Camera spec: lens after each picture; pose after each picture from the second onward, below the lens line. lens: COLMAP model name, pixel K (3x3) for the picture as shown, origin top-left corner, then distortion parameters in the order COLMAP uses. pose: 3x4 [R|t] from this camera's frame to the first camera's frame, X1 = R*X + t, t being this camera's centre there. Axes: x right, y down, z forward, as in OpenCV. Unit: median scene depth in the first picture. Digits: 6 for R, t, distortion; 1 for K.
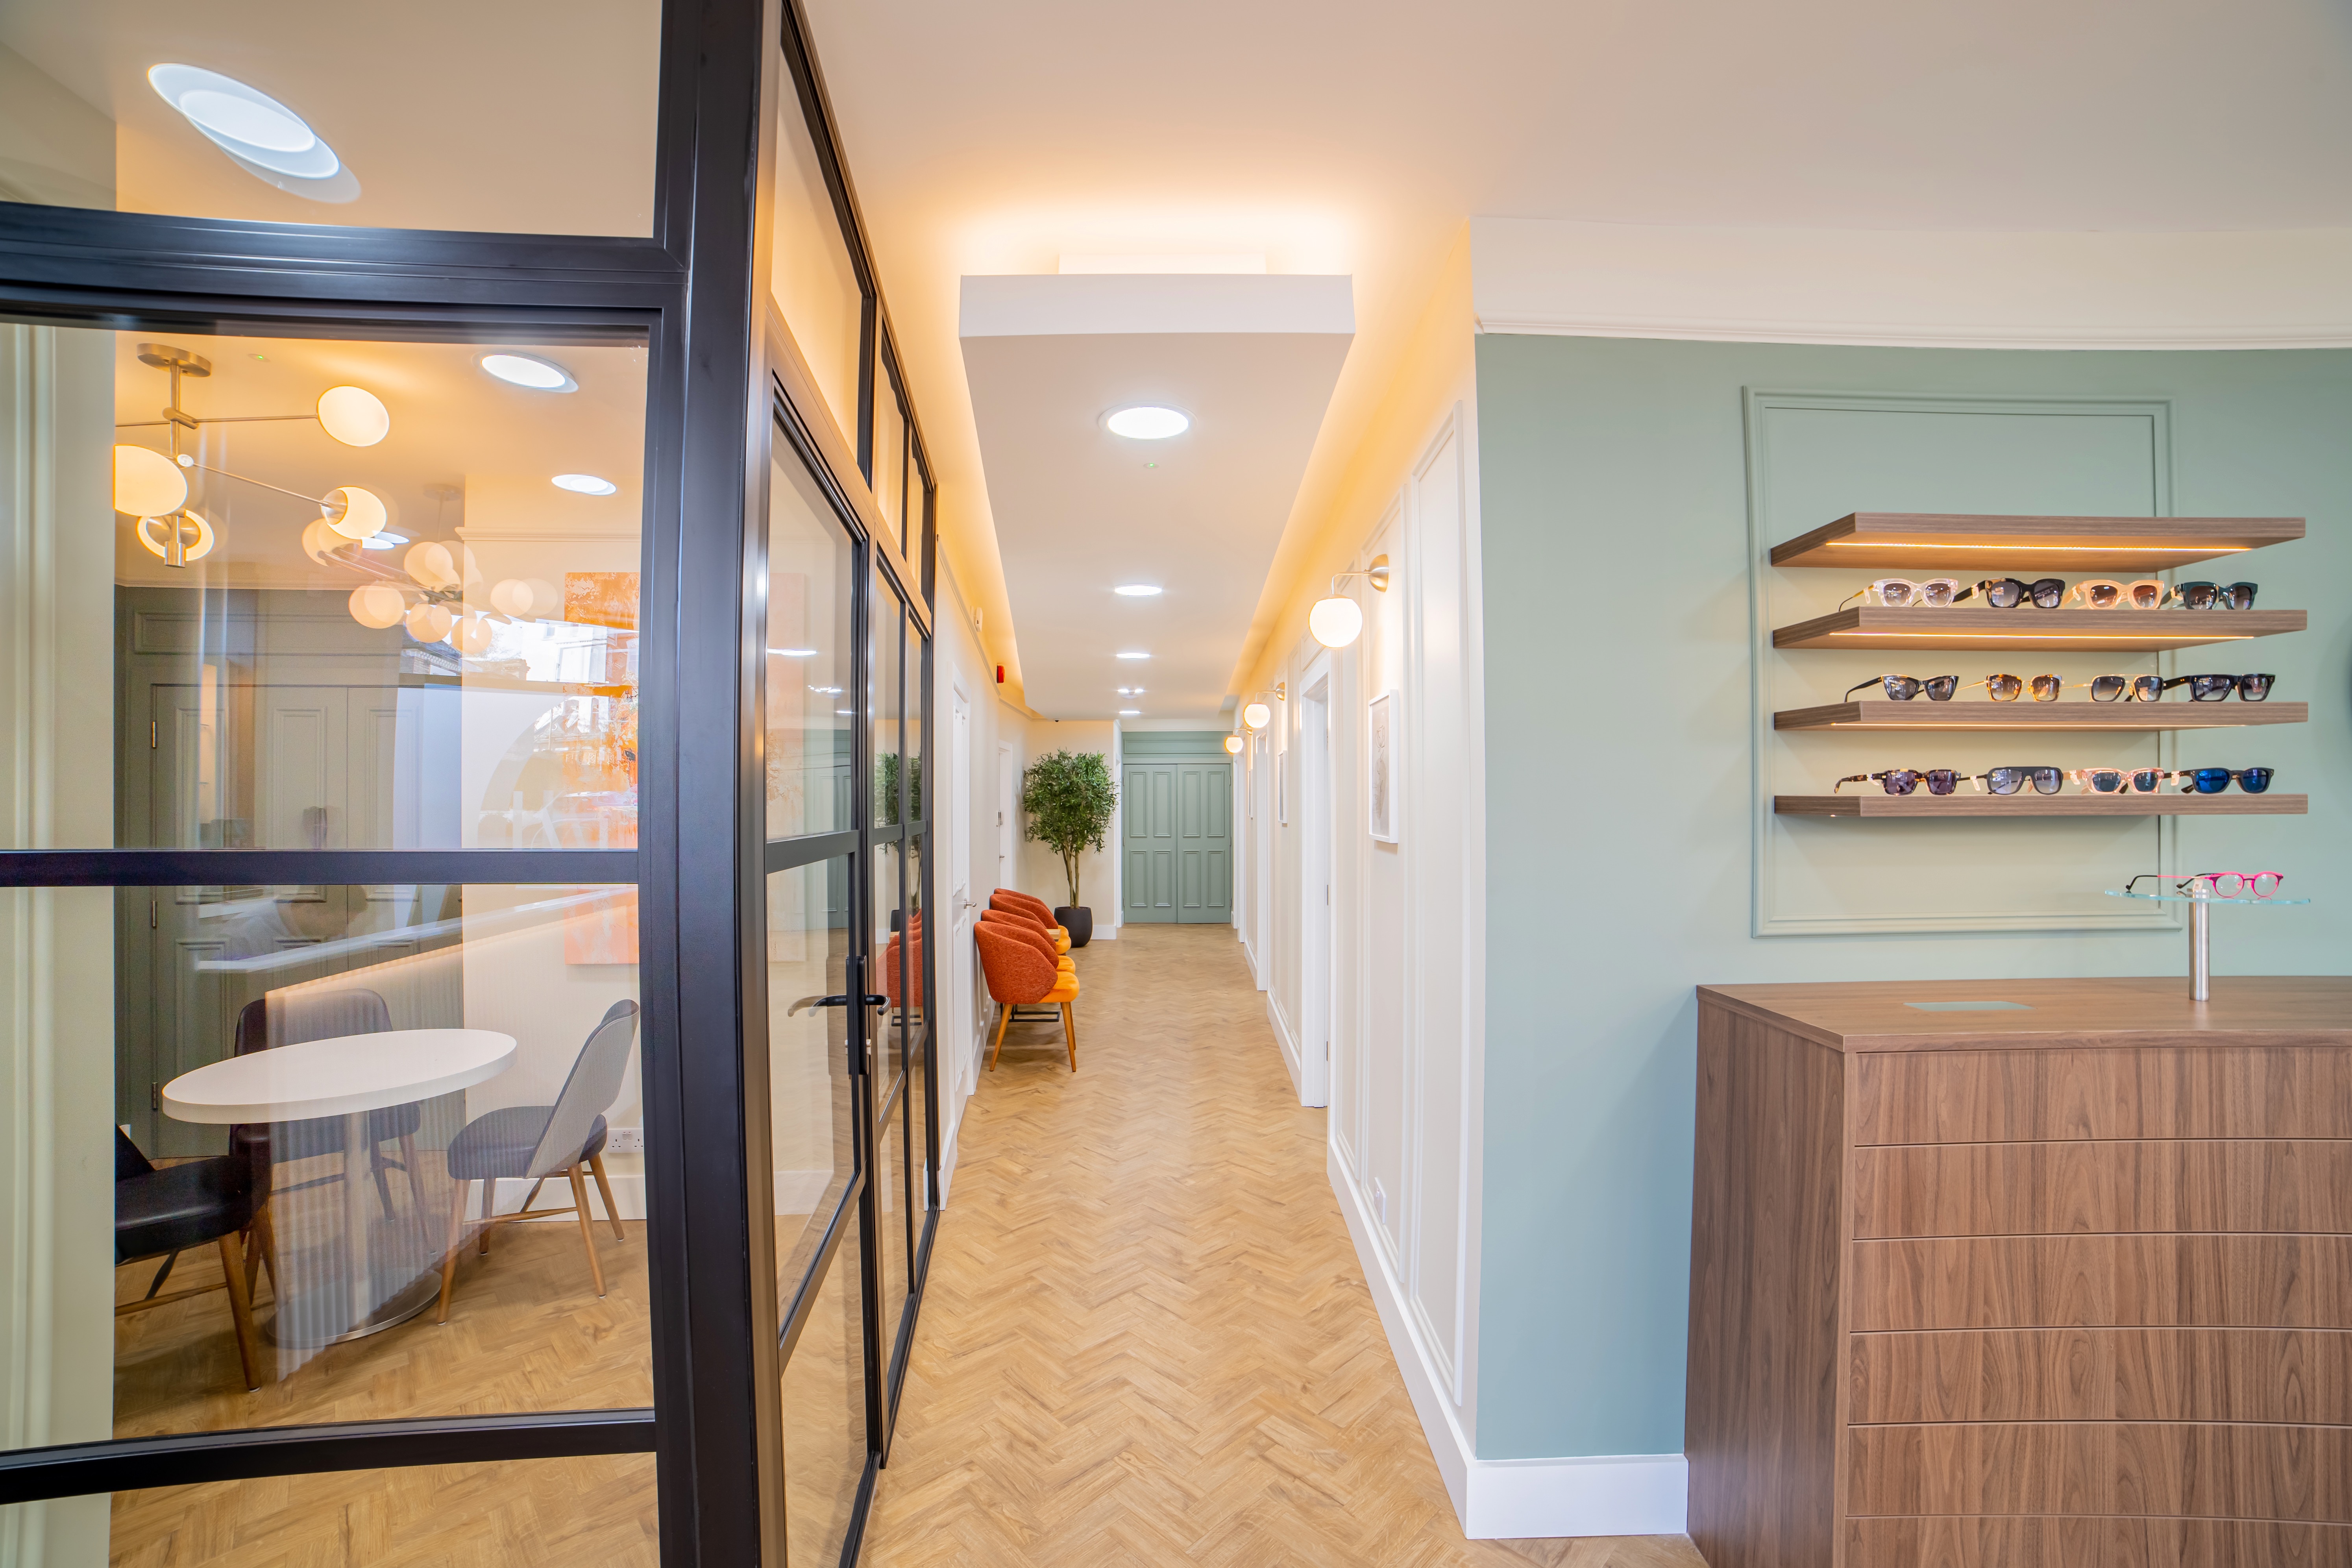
lens RADIAL K [[949.9, 0, 1168.2], [0, 949.9, 800.7], [0, 0, 1]] dist [-0.084973, 0.024914]
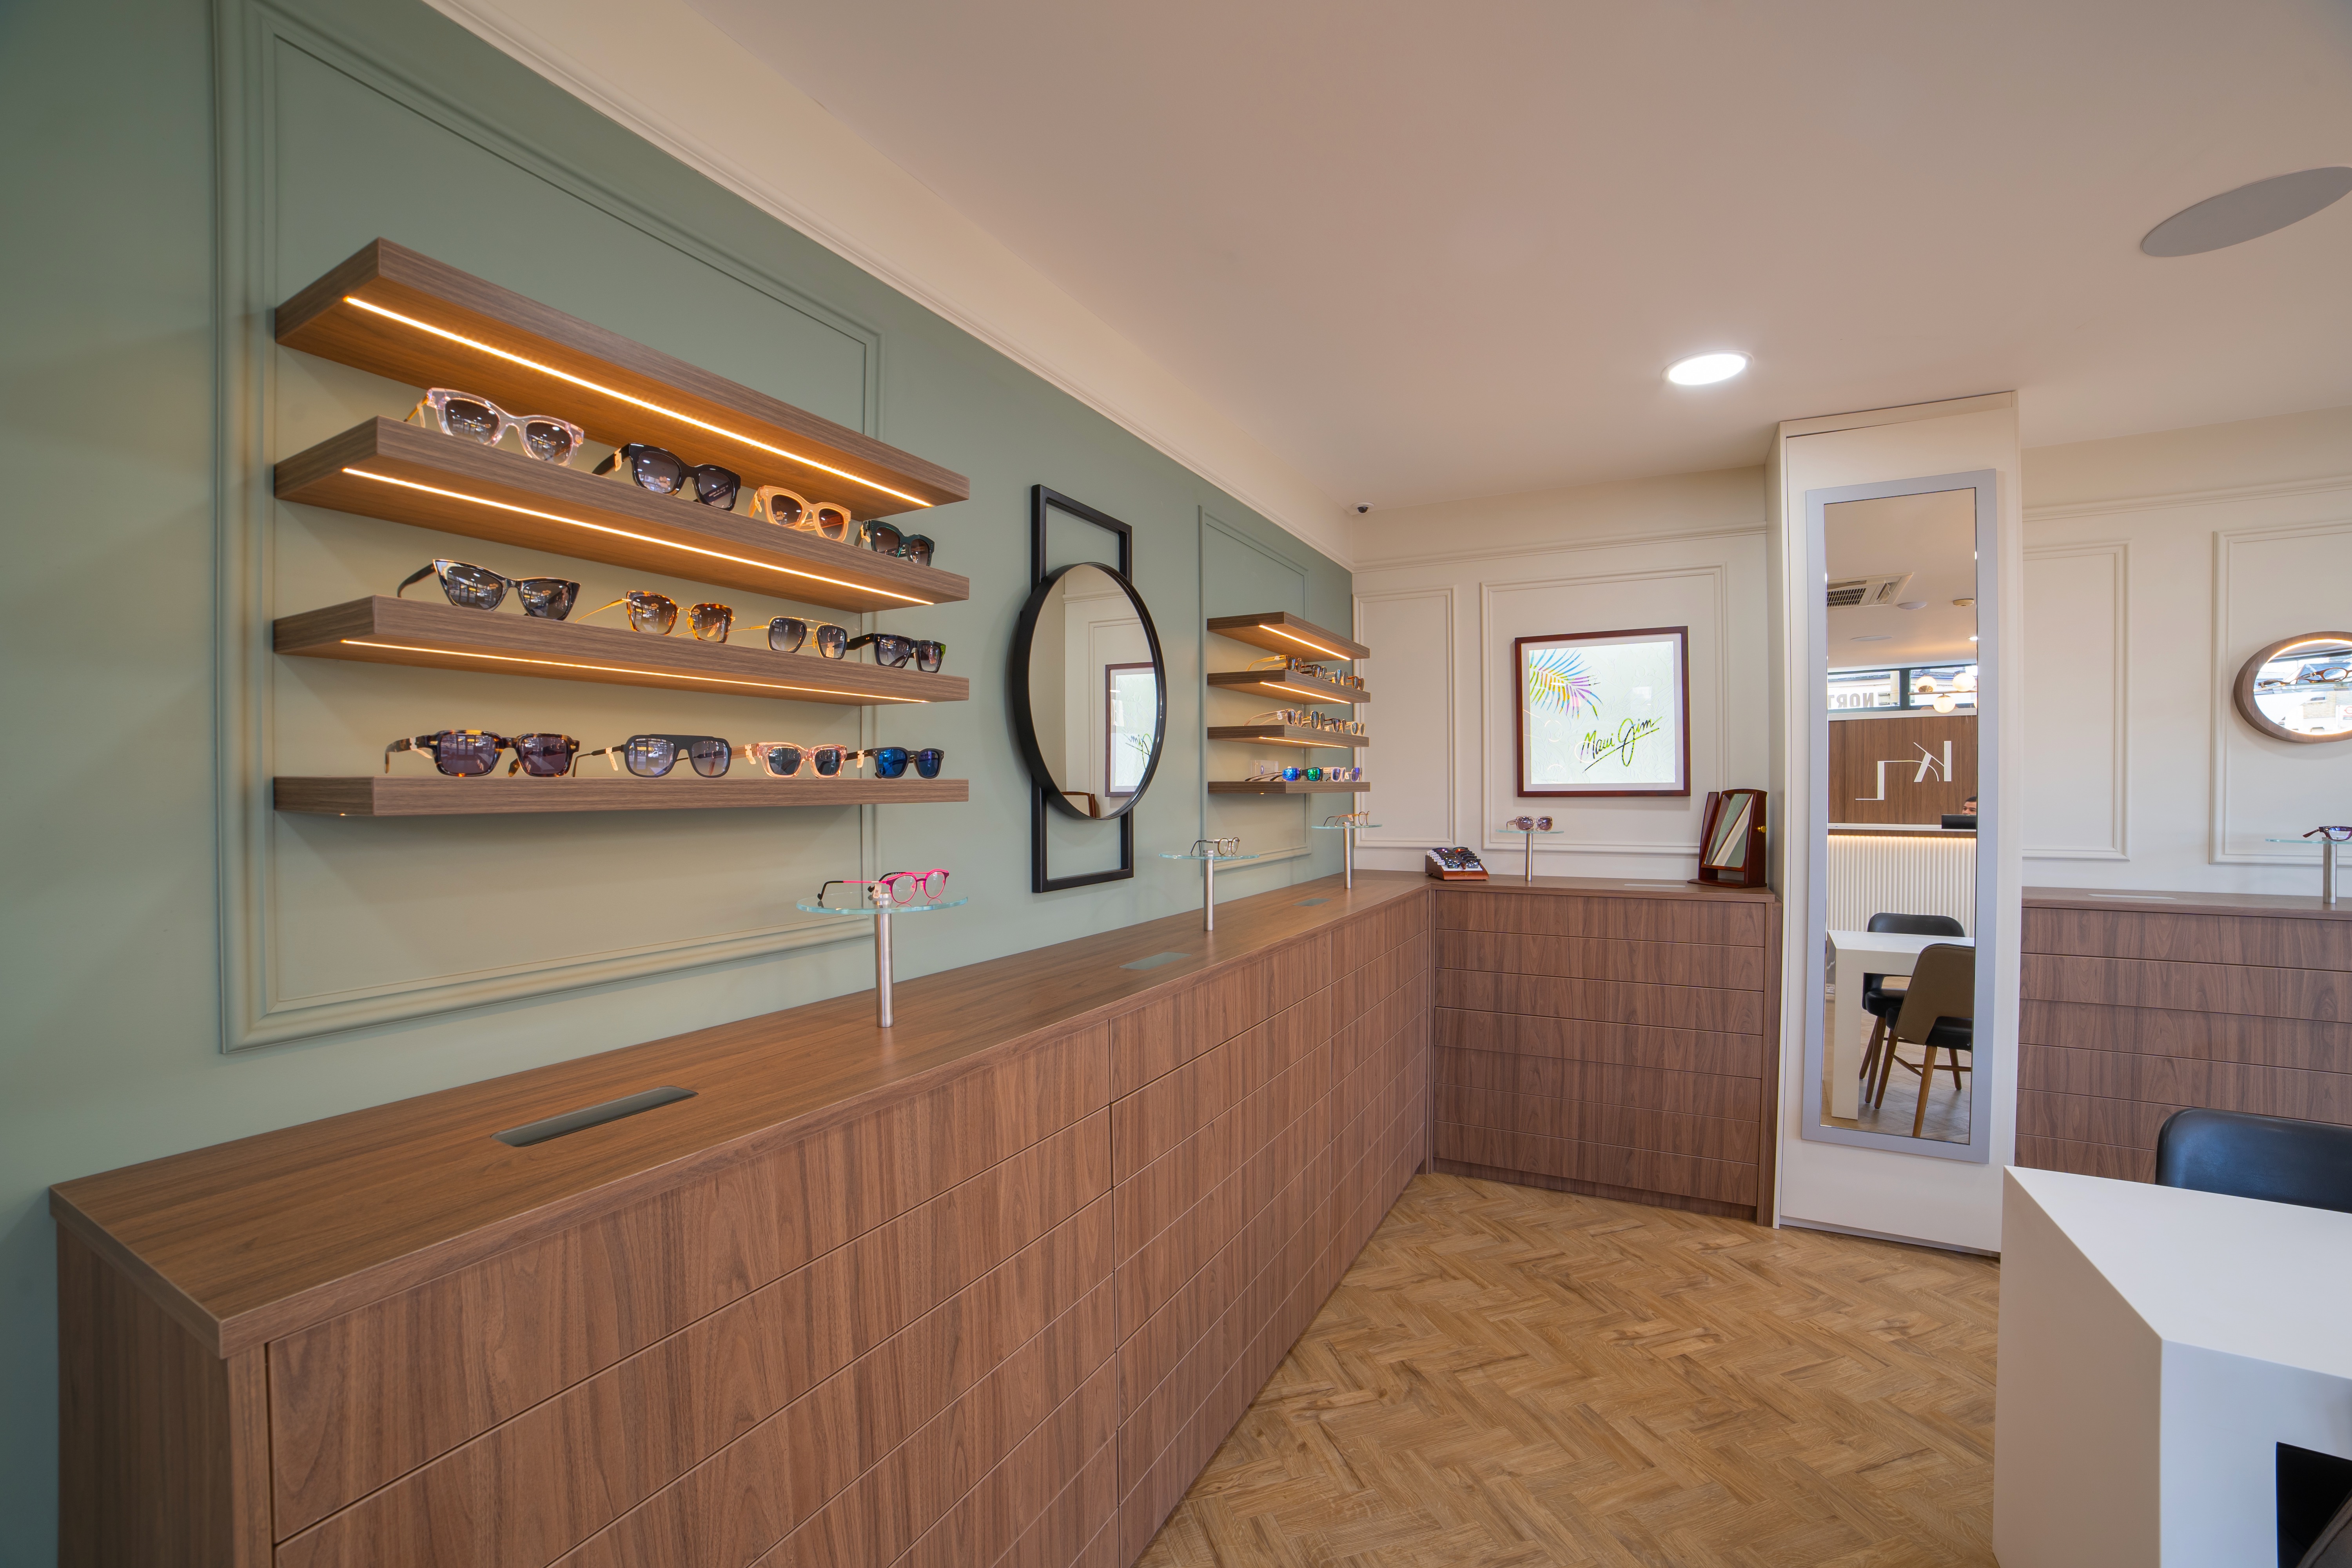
lens RADIAL K [[949.6, 0, 1176.2], [0, 949.6, 793.0], [0, 0, 1]] dist [-0.077556, 0.000227]
pose [[0.462818, -0.004160, 0.886444, 0.524292], [0.000082, 0.999989, 0.004650, 0.001711], [-0.886453, -0.002080, 0.462813, 0.357228]]
